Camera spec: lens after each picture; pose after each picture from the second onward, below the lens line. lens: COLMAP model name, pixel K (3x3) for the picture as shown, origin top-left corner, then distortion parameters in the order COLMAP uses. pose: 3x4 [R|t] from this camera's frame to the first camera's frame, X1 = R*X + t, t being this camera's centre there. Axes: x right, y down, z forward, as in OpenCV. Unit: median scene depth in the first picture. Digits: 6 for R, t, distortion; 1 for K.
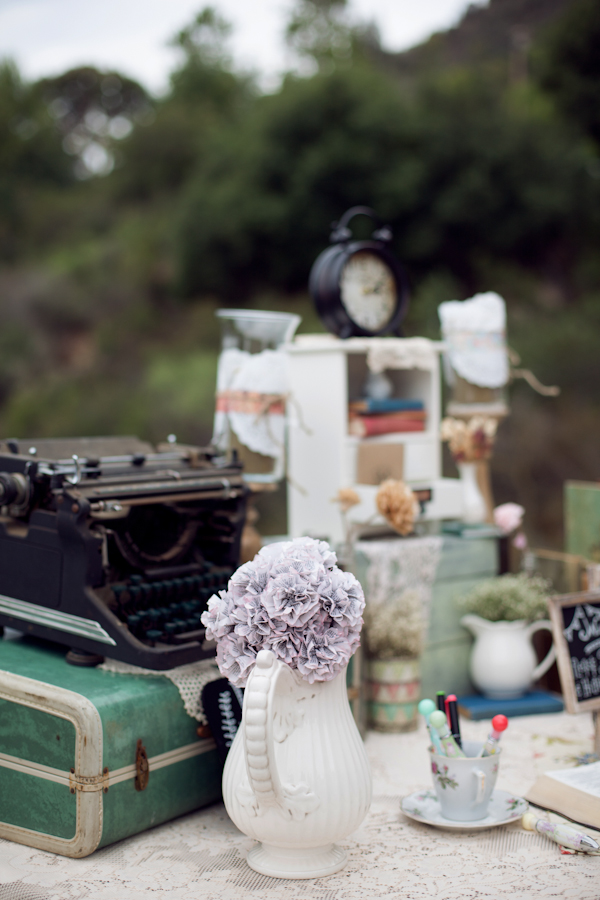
lens RADIAL K [[1303.2, 0, 300.0], [0, 1303.2, 450.0], [0, 0, 1]] dist [-0.136374, -0.012149]
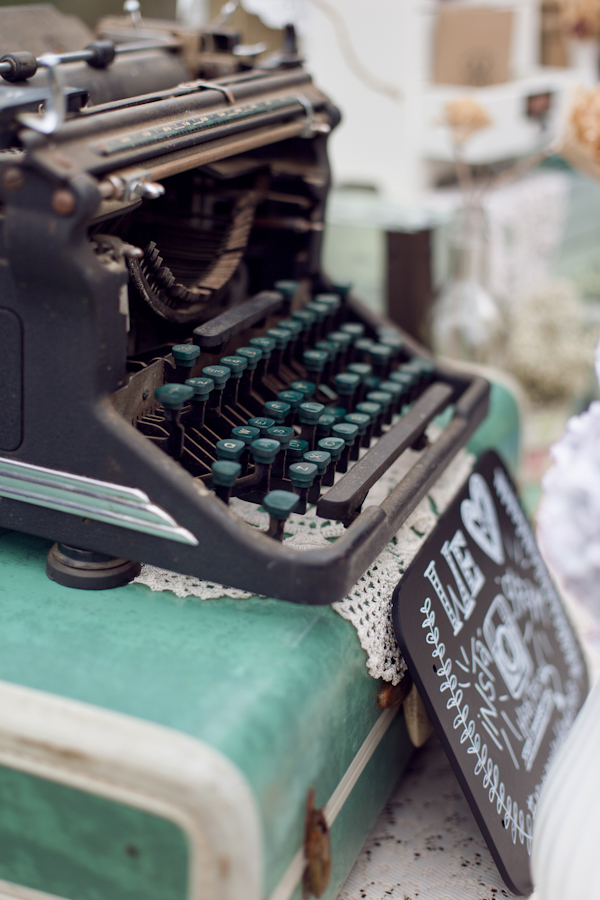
lens RADIAL K [[1355.9, 0, 300.0], [0, 1355.9, 450.0], [0, 0, 1]] dist [-0.058045, -0.062290]
pose [[0.973714, -0.092816, 0.208007, -0.193124], [0.025938, 0.952453, 0.303580, -0.002386], [-0.226294, -0.290205, 0.929824, 0.607389]]
